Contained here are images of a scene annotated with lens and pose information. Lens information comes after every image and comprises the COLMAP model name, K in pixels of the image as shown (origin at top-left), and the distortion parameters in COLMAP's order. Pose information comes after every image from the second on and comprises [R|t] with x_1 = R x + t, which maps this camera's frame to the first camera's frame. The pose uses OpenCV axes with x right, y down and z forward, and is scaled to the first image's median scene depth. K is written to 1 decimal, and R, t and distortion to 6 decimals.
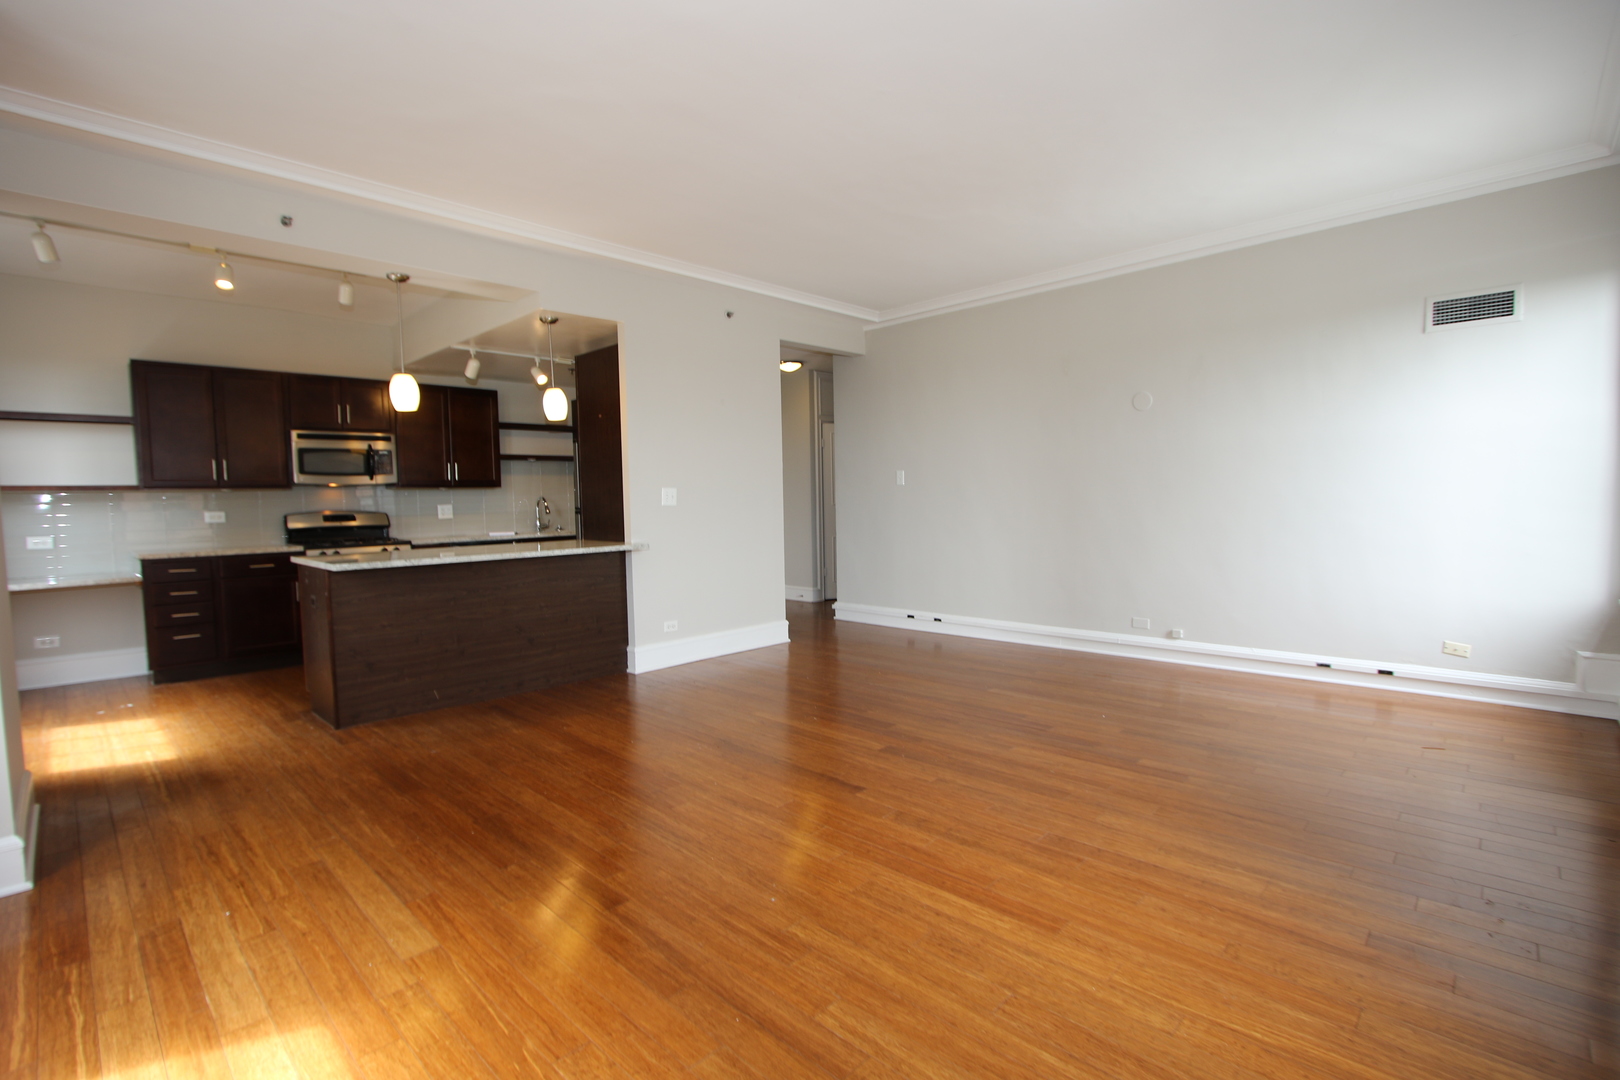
lens RADIAL K [[744.0, 0, 806.5], [0, 744.0, 543.7], [0, 0, 1]] dist [-0.014624, -0.000838]
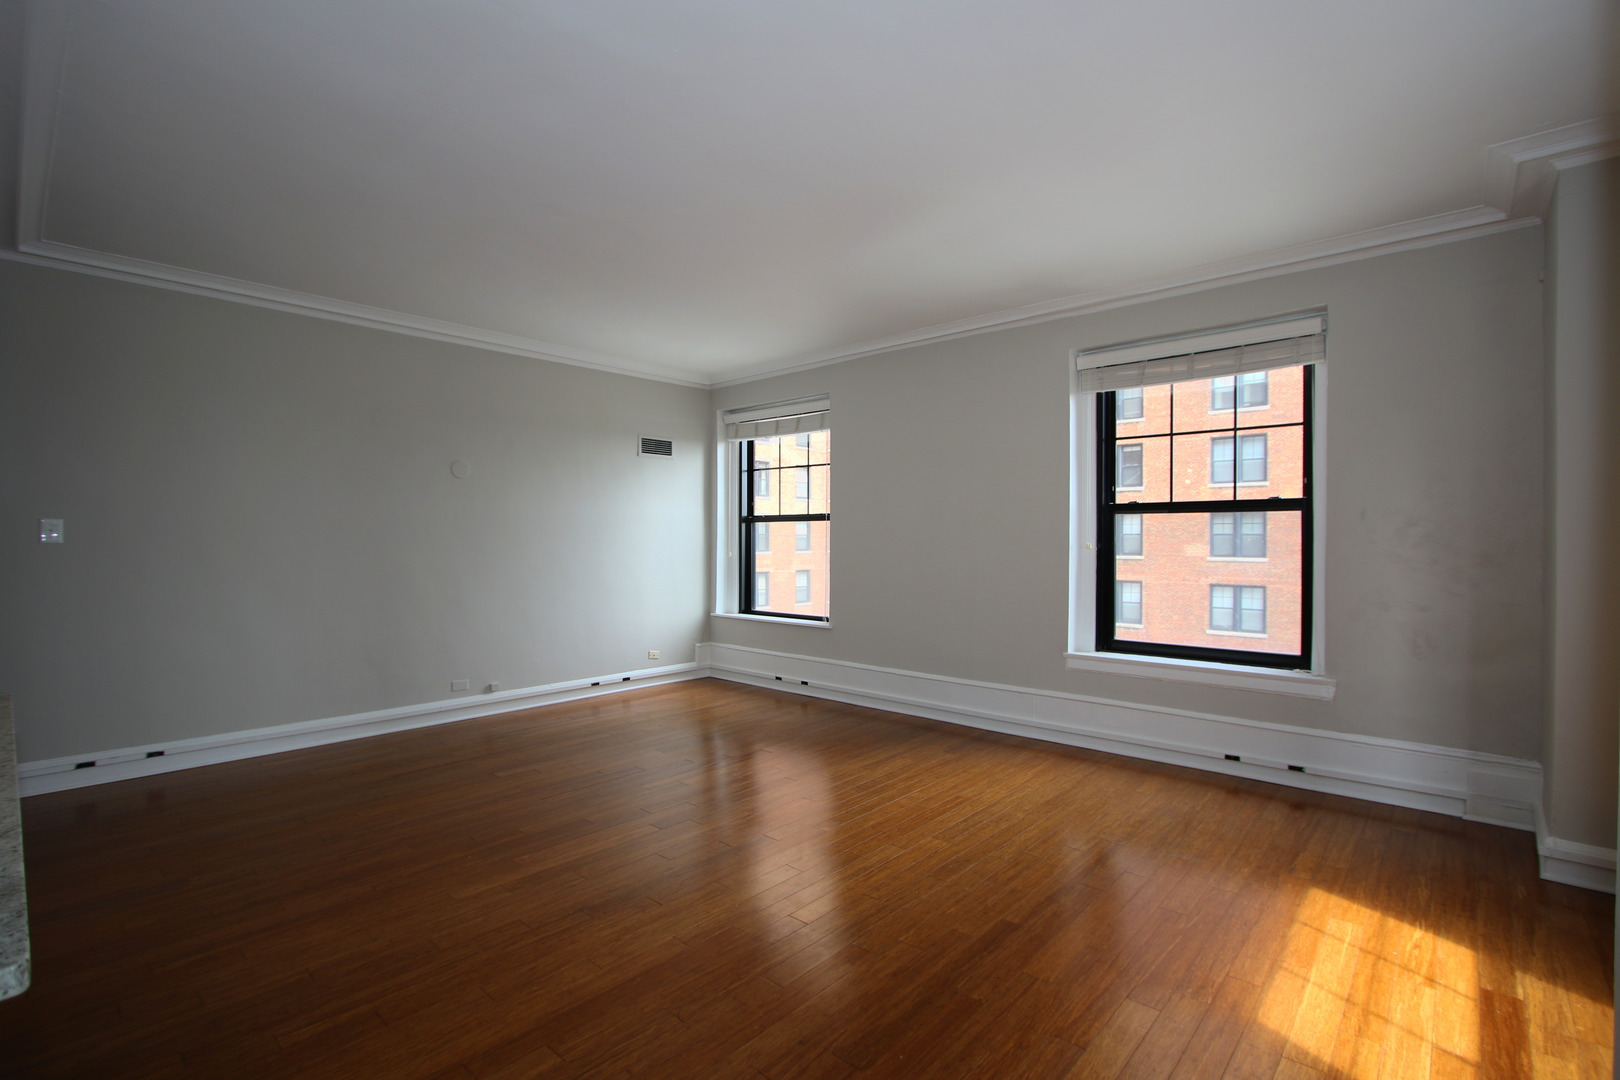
lens RADIAL K [[744.0, 0, 806.5], [0, 744.0, 543.7], [0, 0, 1]] dist [-0.014624, -0.000838]
pose [[-0.041798, 0.015434, 0.999007, -0.326730], [0.058300, 0.998215, -0.012983, -0.025337], [-0.997424, 0.057700, -0.042623, 0.309628]]
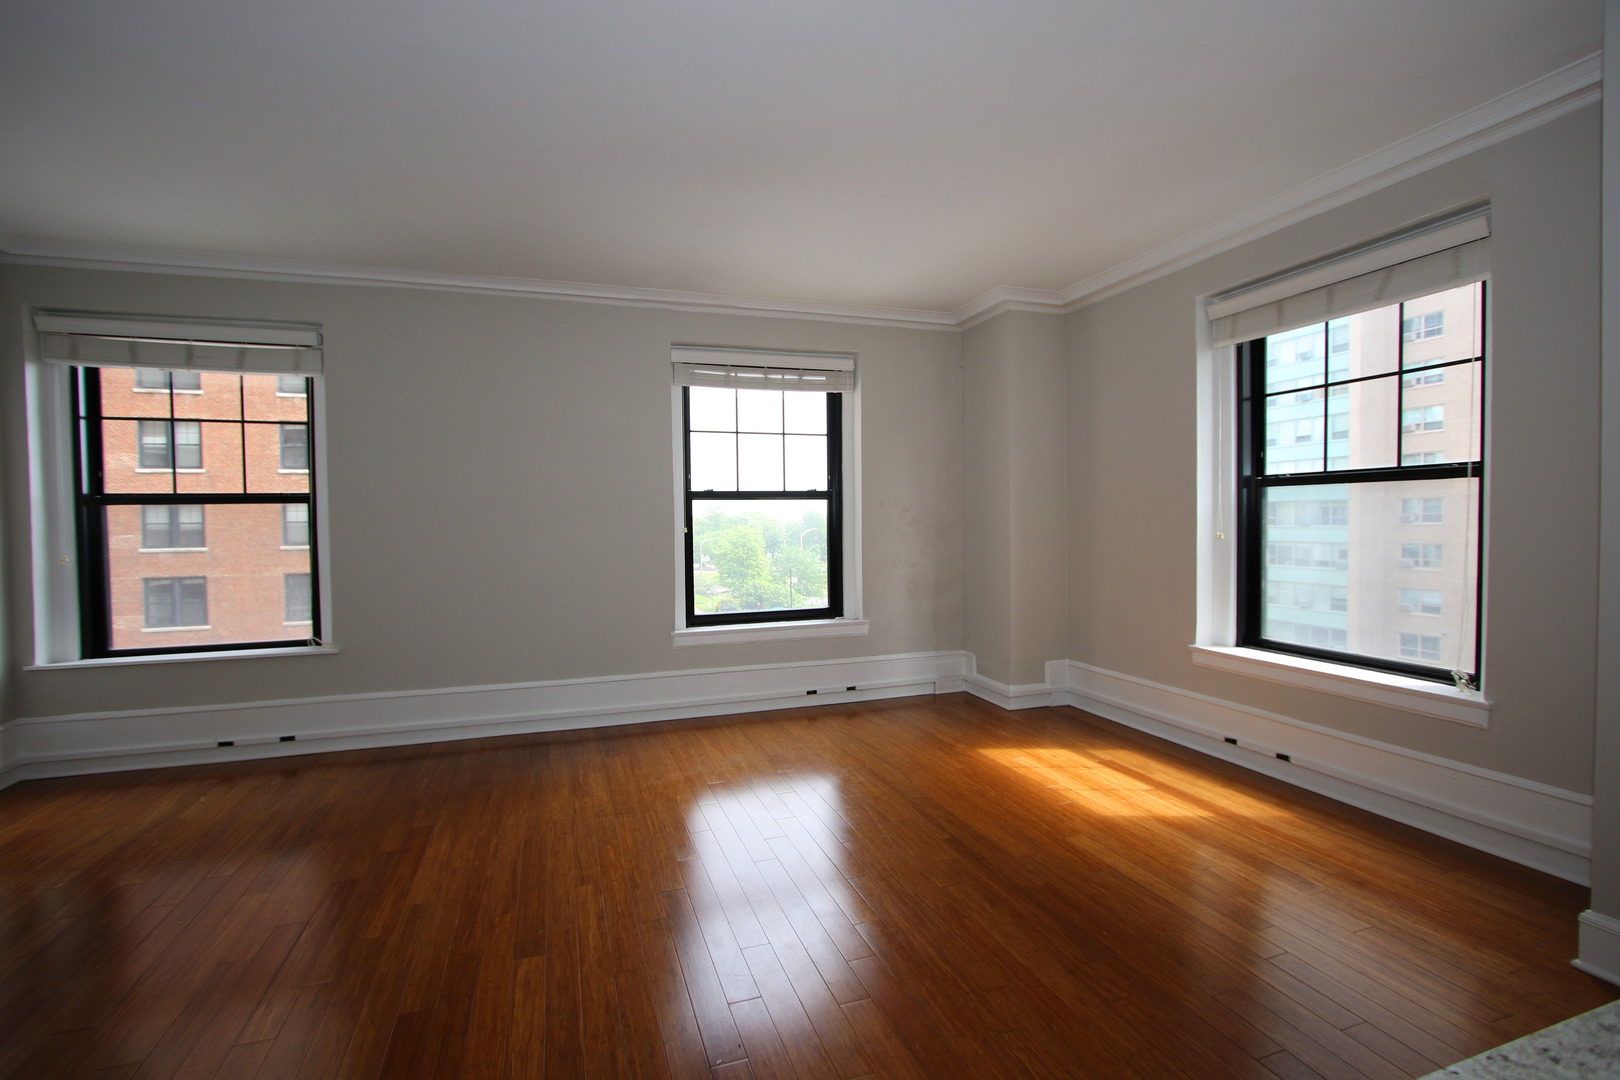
lens RADIAL K [[744.0, 0, 806.5], [0, 744.0, 543.7], [0, 0, 1]] dist [-0.014624, -0.000838]
pose [[-0.891420, 0.021031, 0.452690, -0.153627], [0.060647, 0.995473, 0.073177, -0.043180], [-0.449102, 0.092686, -0.888660, 0.536570]]
